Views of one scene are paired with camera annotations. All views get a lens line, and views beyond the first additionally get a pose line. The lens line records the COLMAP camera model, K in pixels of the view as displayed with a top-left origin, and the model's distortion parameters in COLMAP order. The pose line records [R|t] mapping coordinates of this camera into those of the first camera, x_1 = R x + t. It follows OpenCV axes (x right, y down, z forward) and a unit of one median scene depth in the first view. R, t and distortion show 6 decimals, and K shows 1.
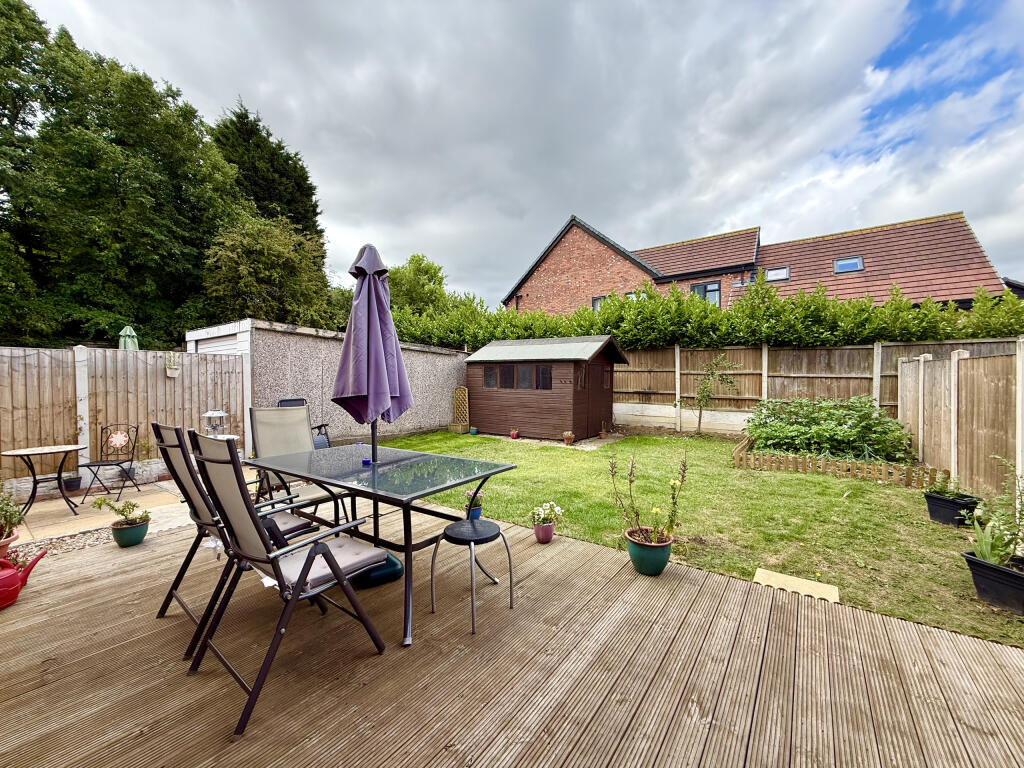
lens RADIAL K [[407.1, 0, 510.8], [0, 407.1, 386.1], [0, 0, 1]] dist [-0.000750, -0.000285]
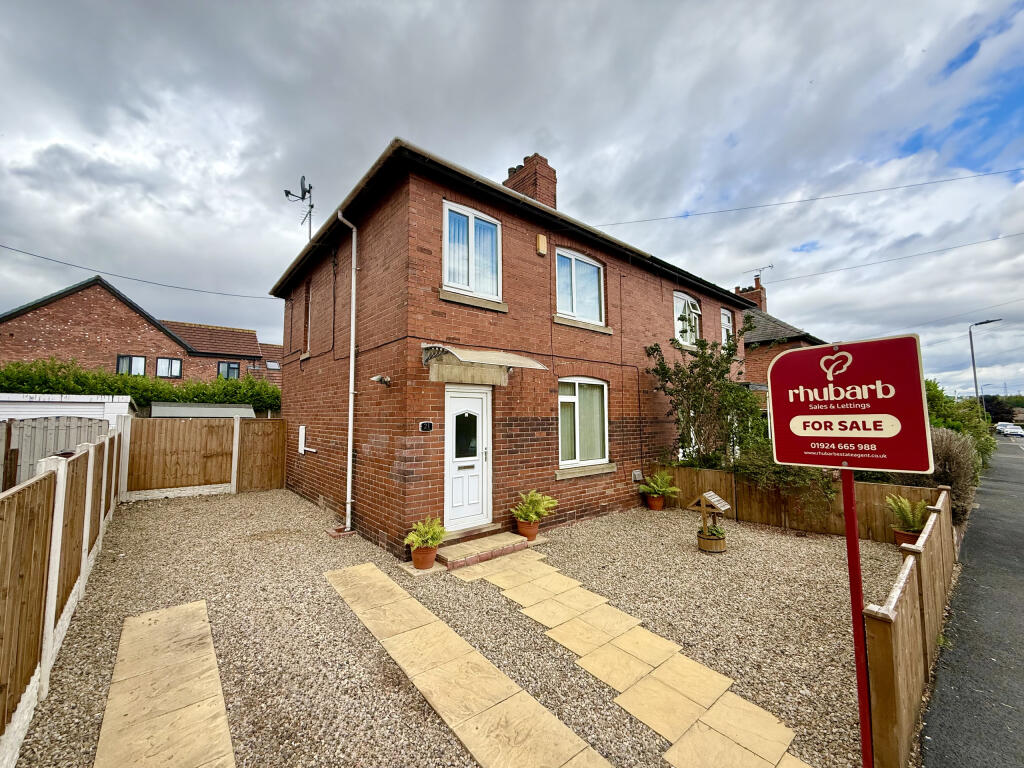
lens RADIAL K [[407.1, 0, 510.8], [0, 407.1, 386.1], [0, 0, 1]] dist [-0.000750, -0.000285]
pose [[0.237680, 0.080137, 0.968032, -0.757332], [0.021071, 0.995931, -0.087620, -0.012292], [-0.971115, 0.041223, 0.235024, -0.379286]]
